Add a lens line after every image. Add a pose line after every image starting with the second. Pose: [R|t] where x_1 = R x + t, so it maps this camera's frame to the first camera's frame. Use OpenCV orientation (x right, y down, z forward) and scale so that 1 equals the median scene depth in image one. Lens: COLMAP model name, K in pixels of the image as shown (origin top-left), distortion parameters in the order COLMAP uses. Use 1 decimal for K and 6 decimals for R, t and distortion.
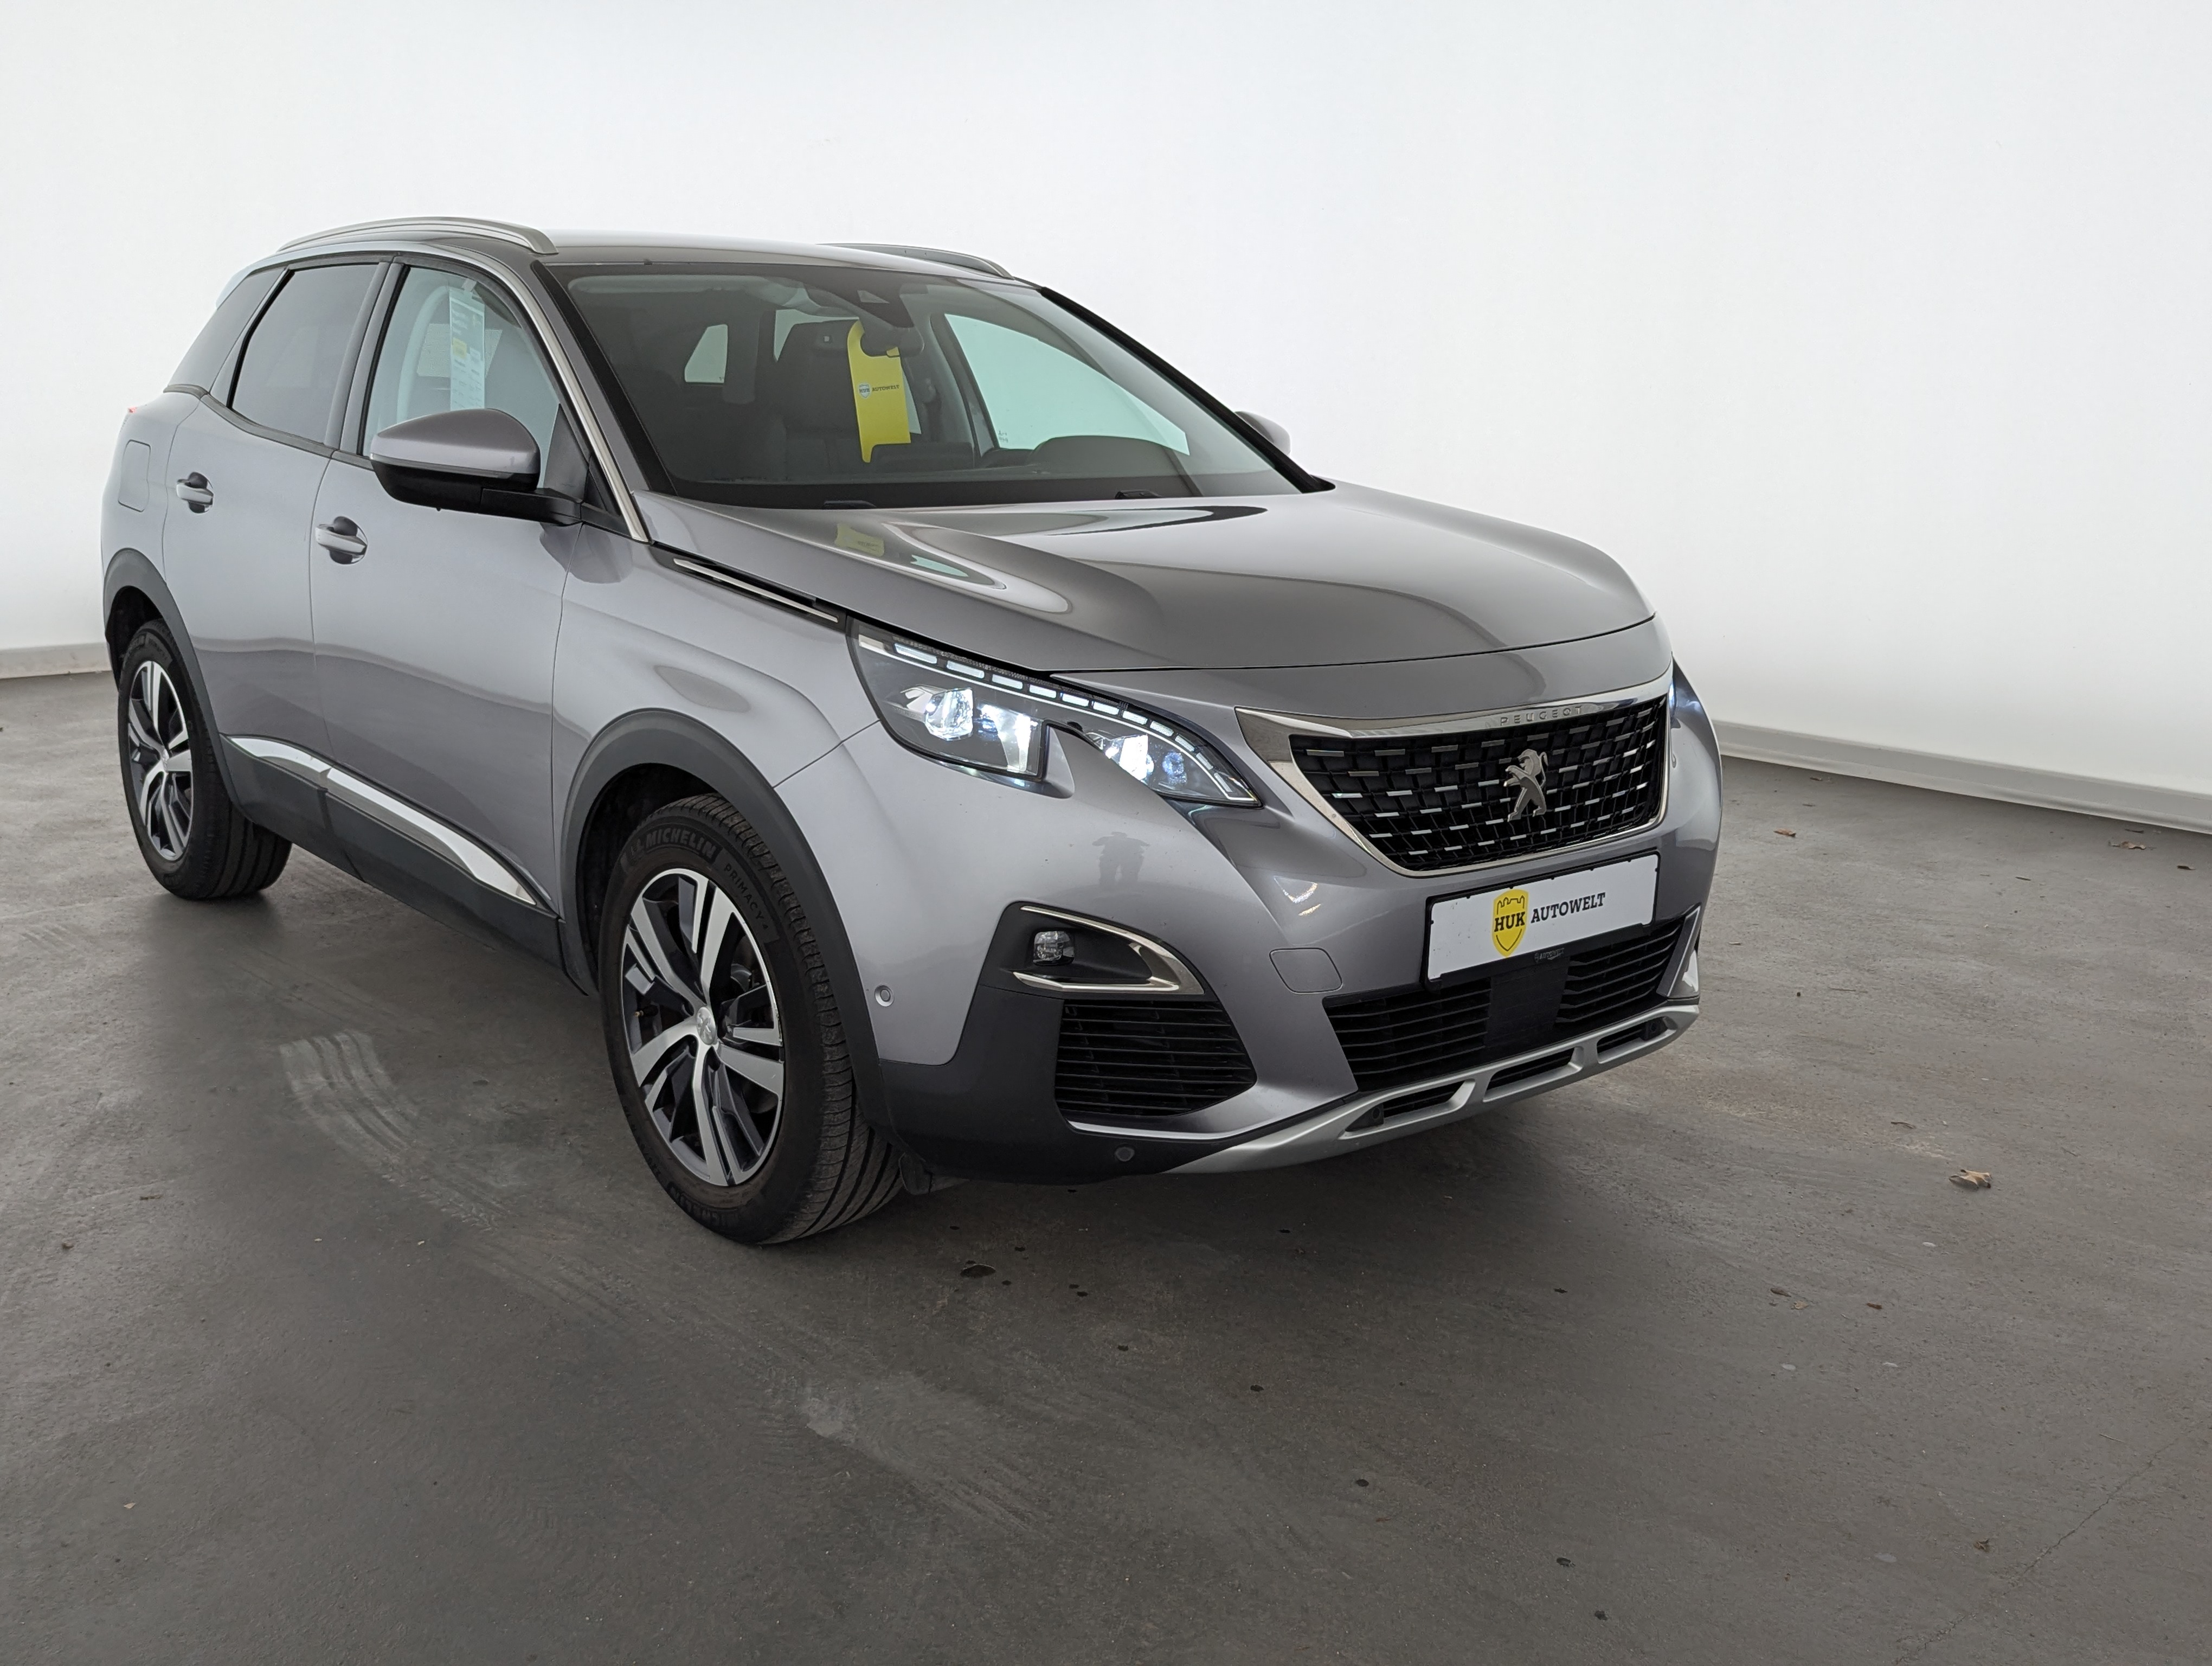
lens RADIAL K [[2082.2, 0, 1097.9], [0, 2082.2, 834.7], [0, 0, 1]] dist [0.033580, 0.000000]
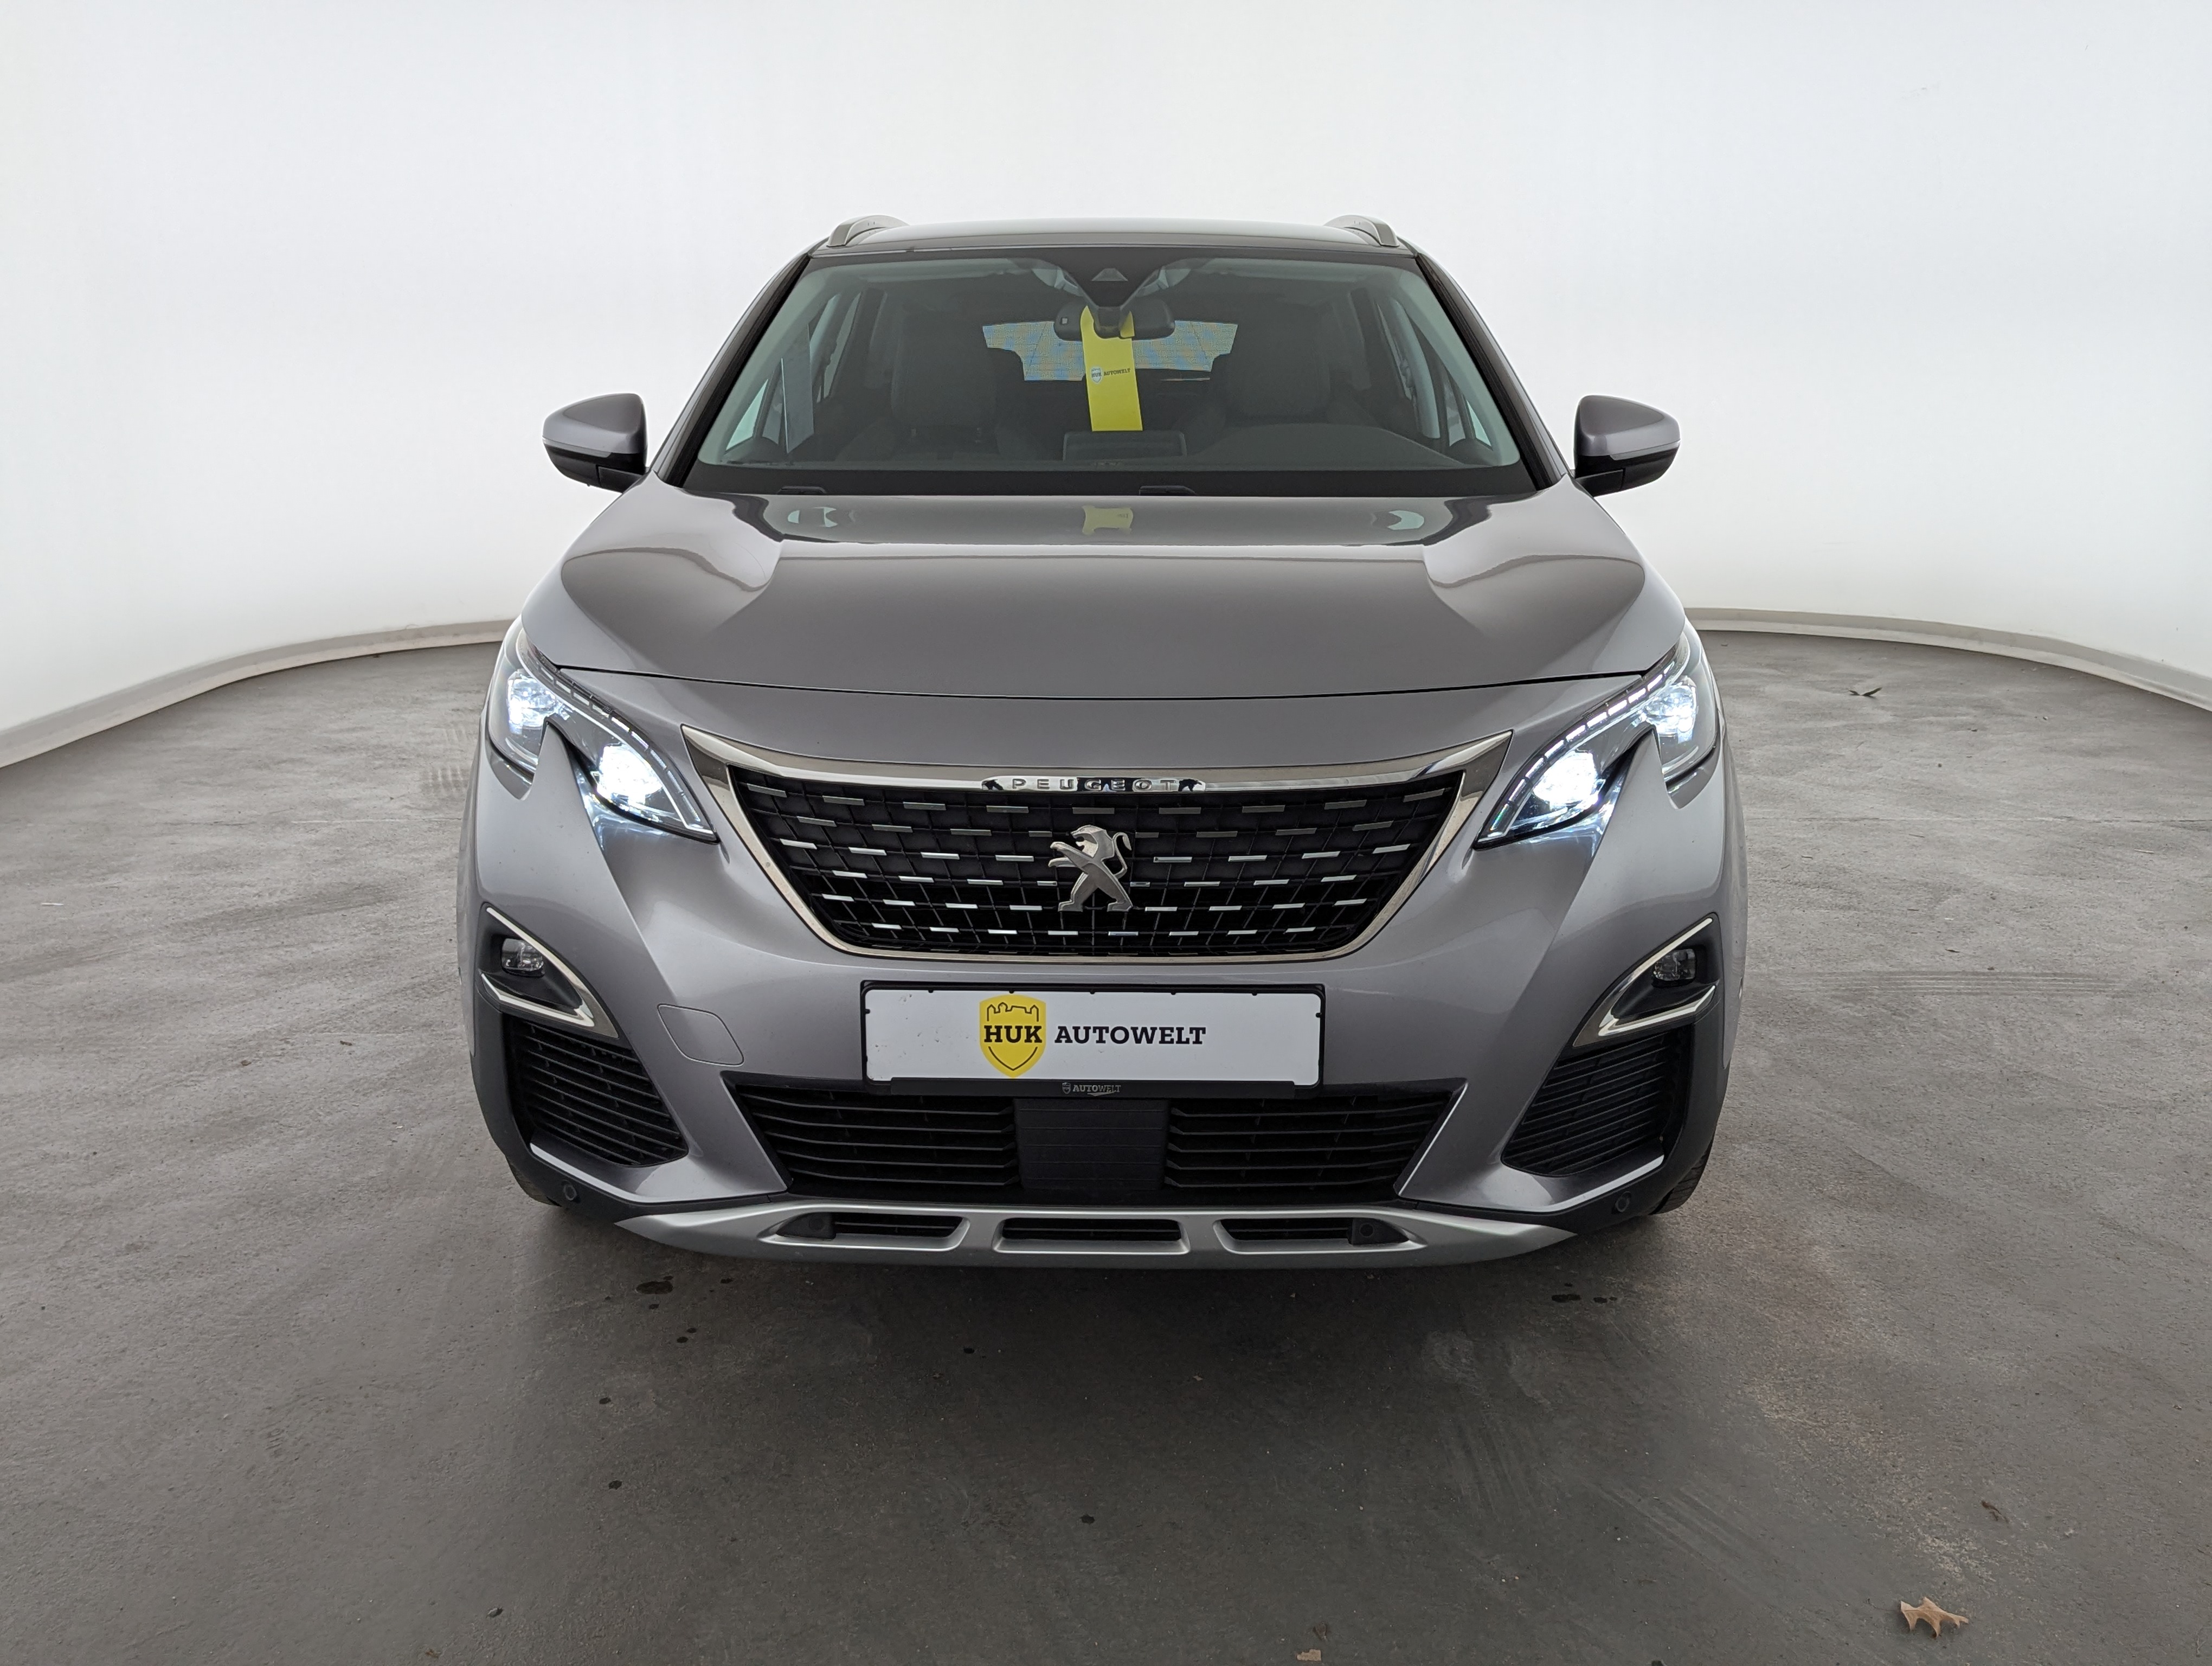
lens RADIAL K [[2082.2, 0, 1115.6], [0, 2082.2, 828.8], [0, 0, 1]] dist [0.033580, 0.000000]
pose [[0.754840, 0.133742, -0.642129, 0.720809], [-0.133154, 0.989852, 0.049640, -0.080032], [0.642252, 0.048031, 0.764988, 0.408608]]
